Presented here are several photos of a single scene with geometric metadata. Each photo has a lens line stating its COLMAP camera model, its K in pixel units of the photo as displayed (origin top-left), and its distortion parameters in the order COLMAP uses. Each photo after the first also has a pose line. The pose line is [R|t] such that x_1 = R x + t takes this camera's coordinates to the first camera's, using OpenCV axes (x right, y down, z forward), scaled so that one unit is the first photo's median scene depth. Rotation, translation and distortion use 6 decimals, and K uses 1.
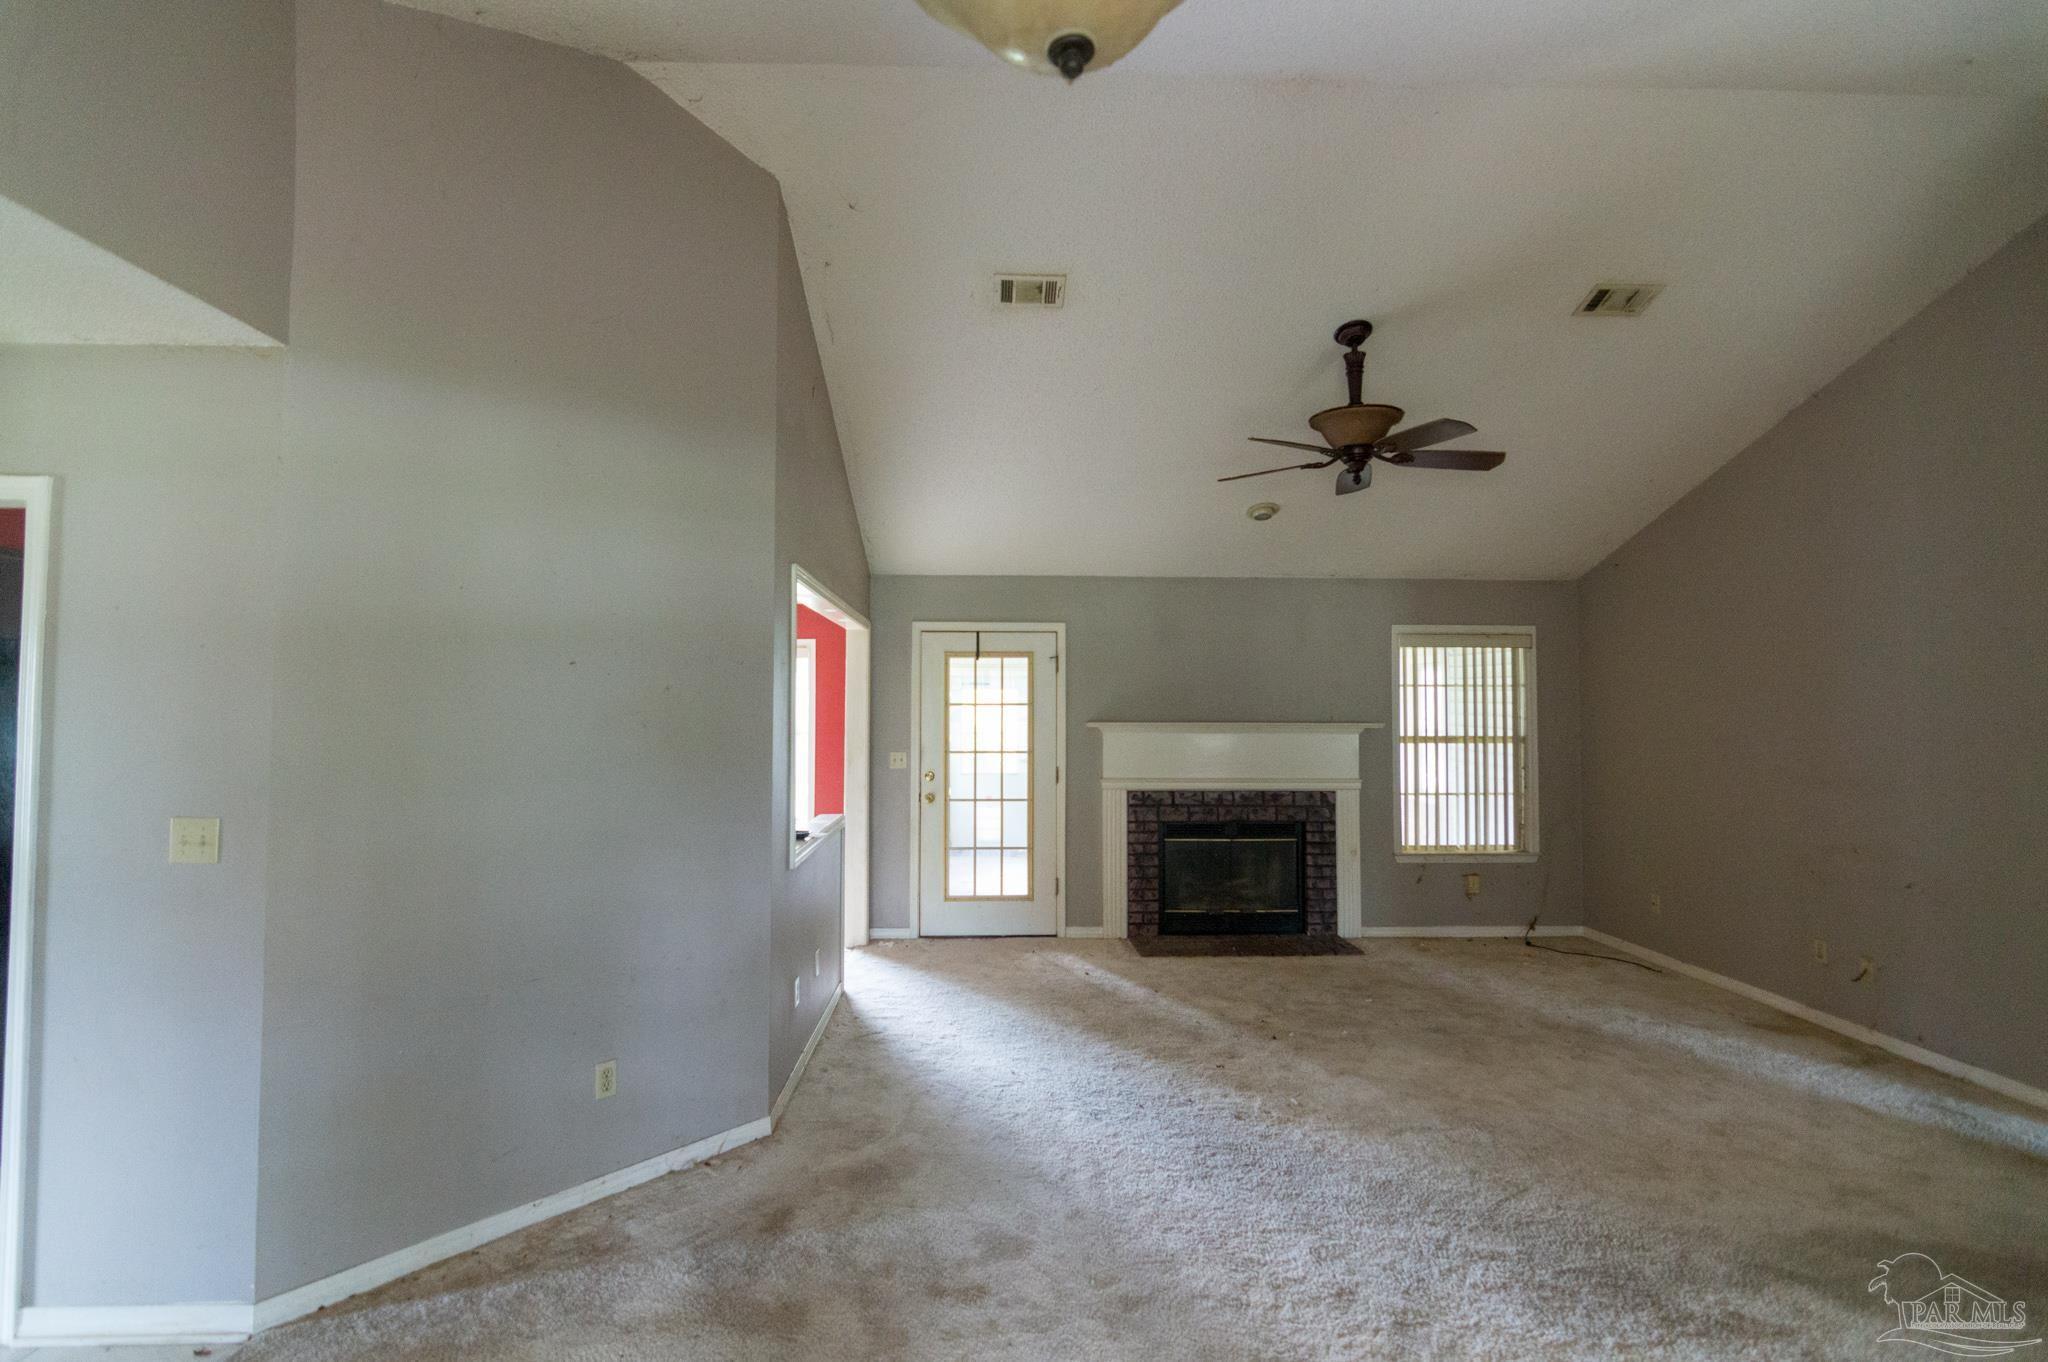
lens RADIAL K [[1013.1, 0, 1015.7], [0, 1013.1, 676.2], [0, 0, 1]] dist [-0.001972, -0.000515]
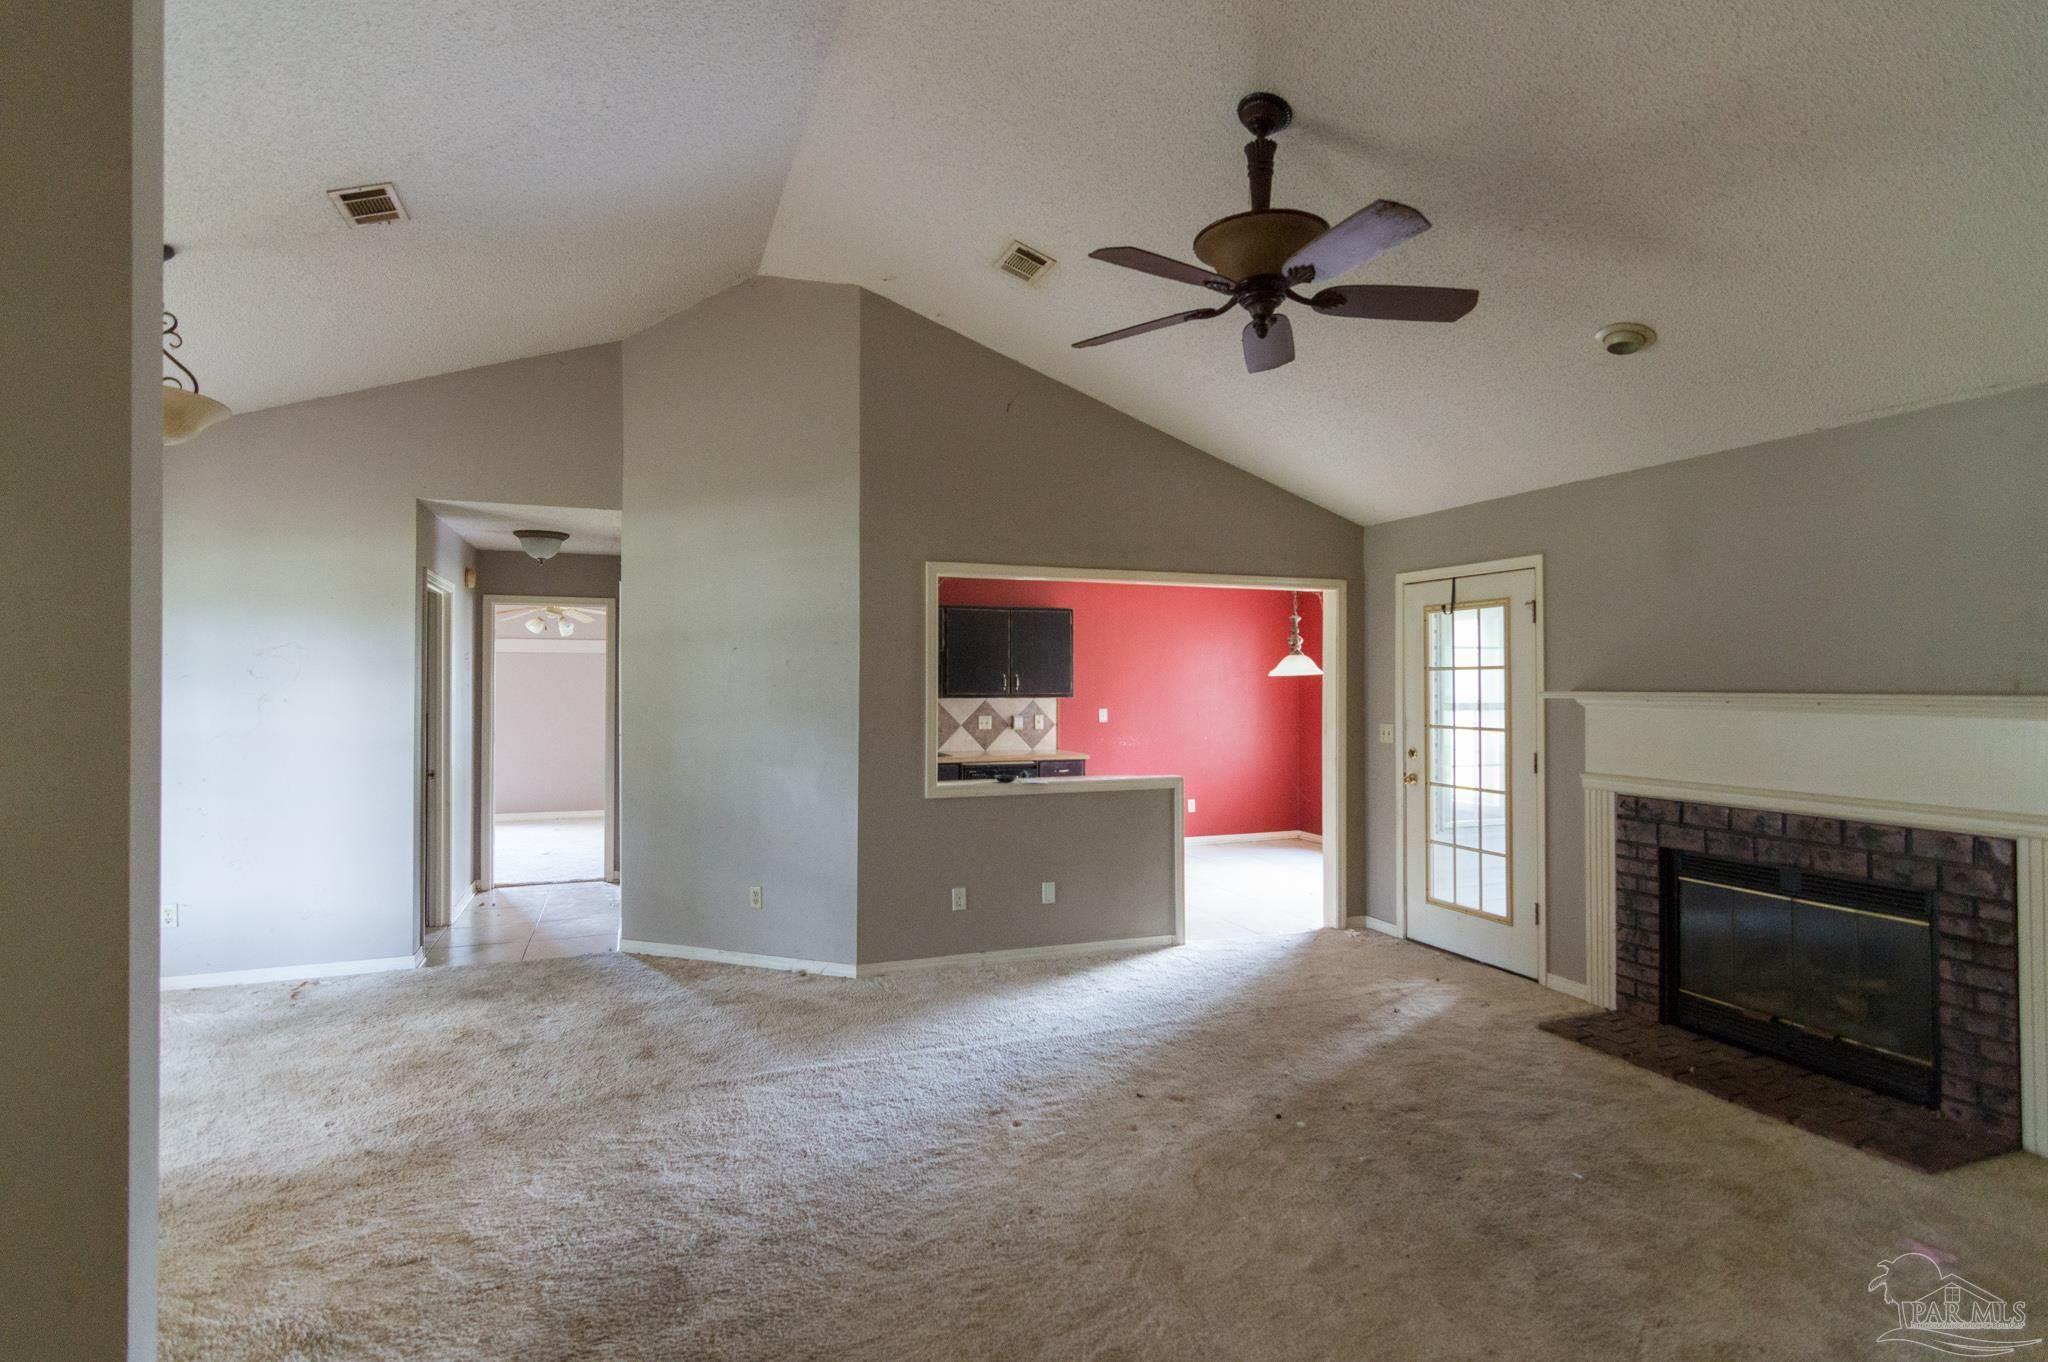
lens RADIAL K [[1013.1, 0, 1015.7], [0, 1013.1, 676.2], [0, 0, 1]] dist [-0.001972, -0.000515]
pose [[0.327660, -0.007382, -0.944767, 0.613289], [0.030861, 0.999520, 0.002893, 0.021095], [0.944291, -0.030104, 0.327731, 0.407723]]
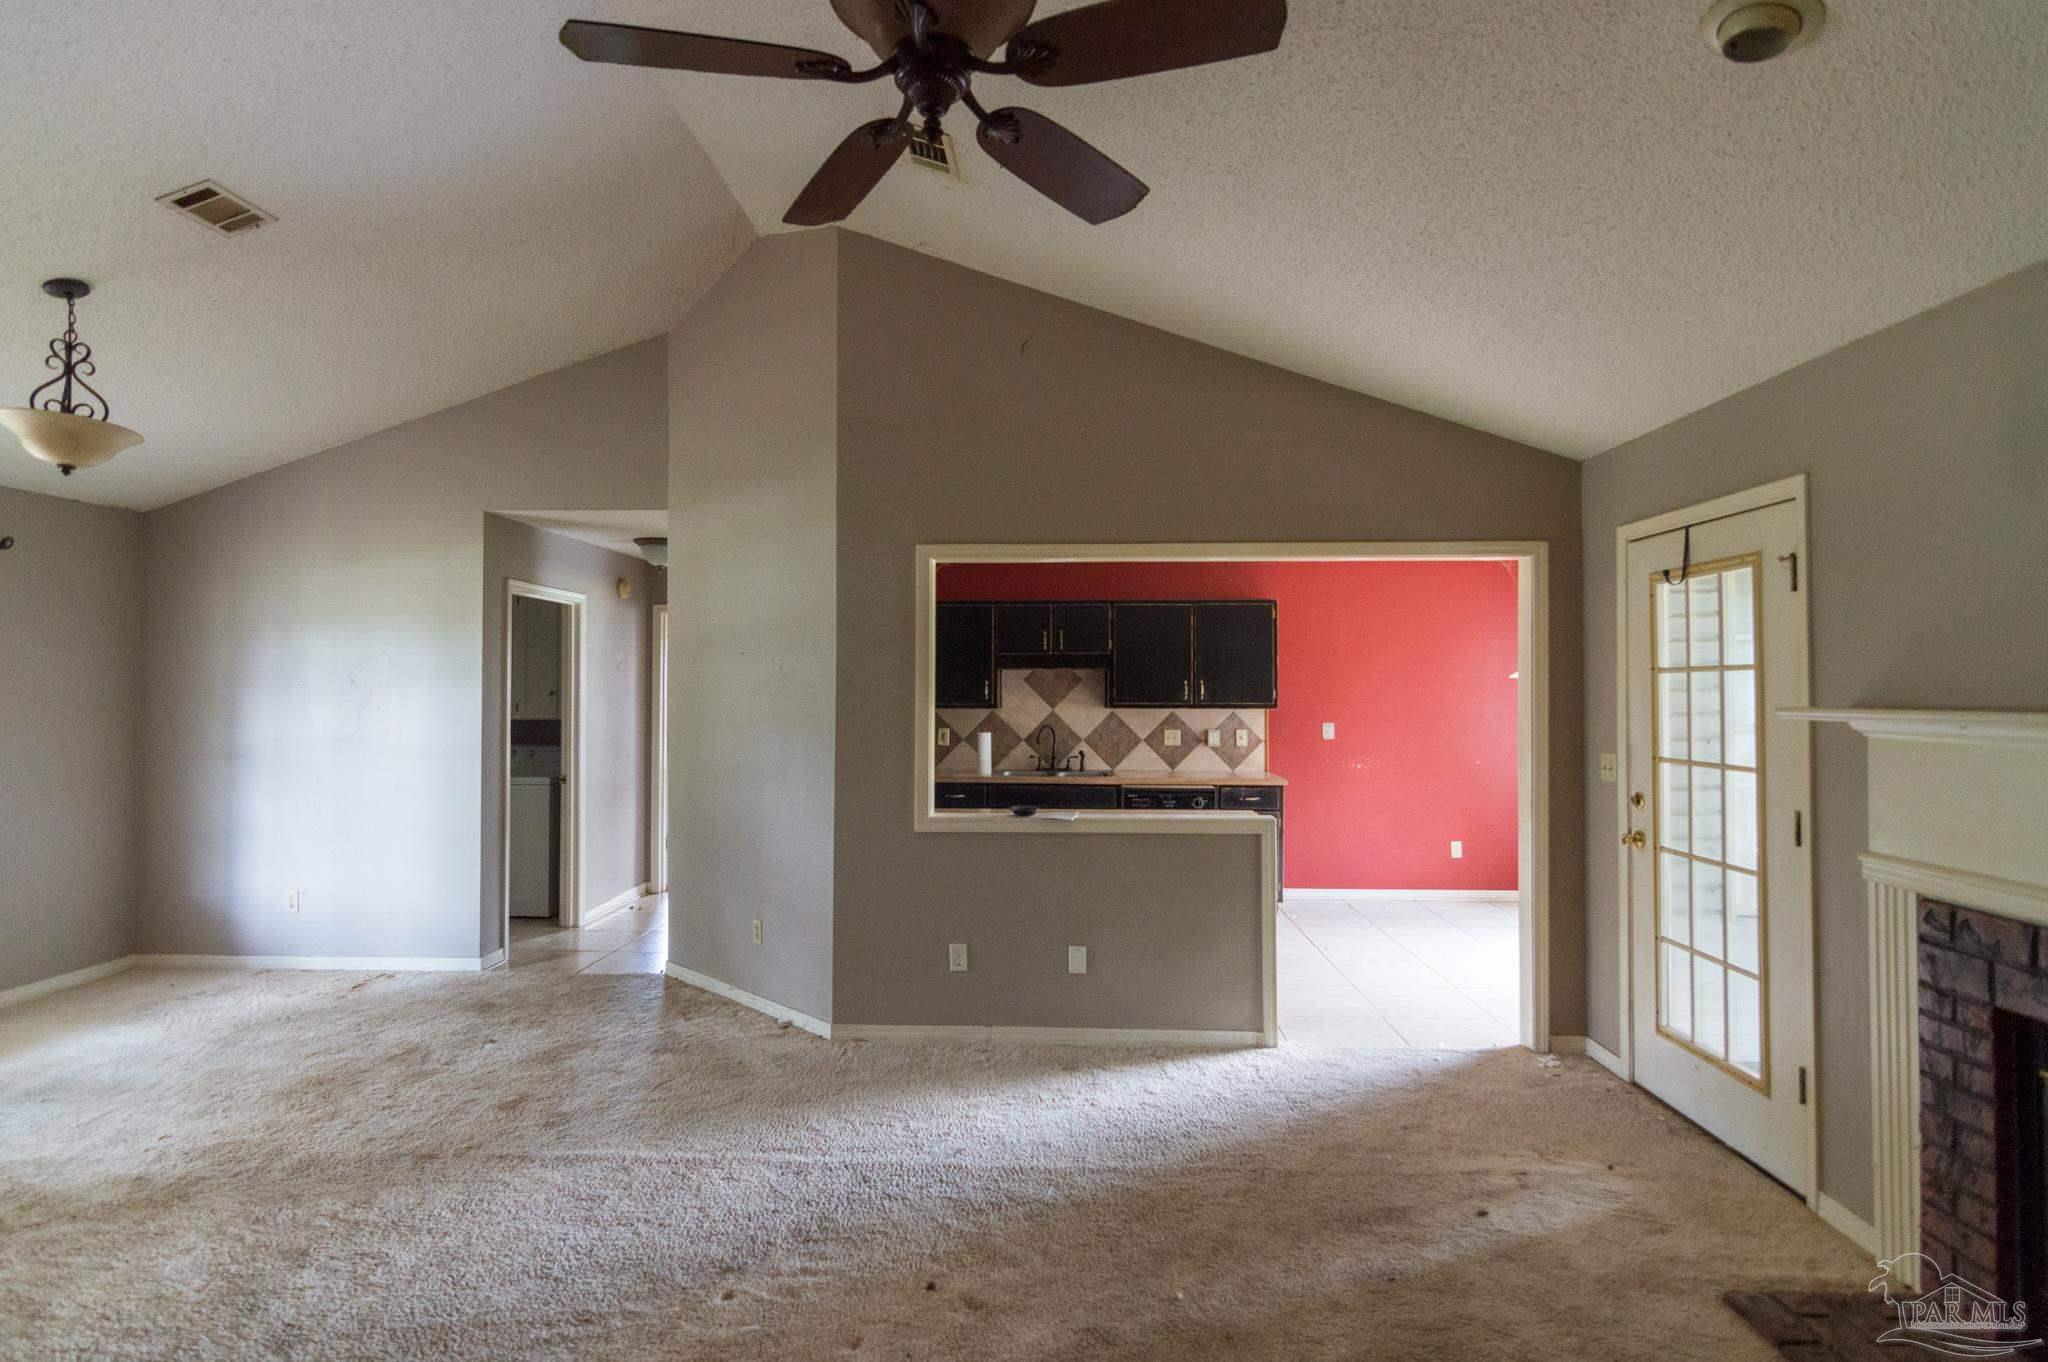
lens RADIAL K [[1031.0, 0, 1019.8], [0, 1031.0, 676.3], [0, 0, 1]] dist [-0.002931, 0.002543]
pose [[-0.071043, -0.013740, -0.997379, 0.506061], [0.031962, 0.999360, -0.016044, 0.029080], [0.996961, -0.033018, -0.070558, 0.704785]]
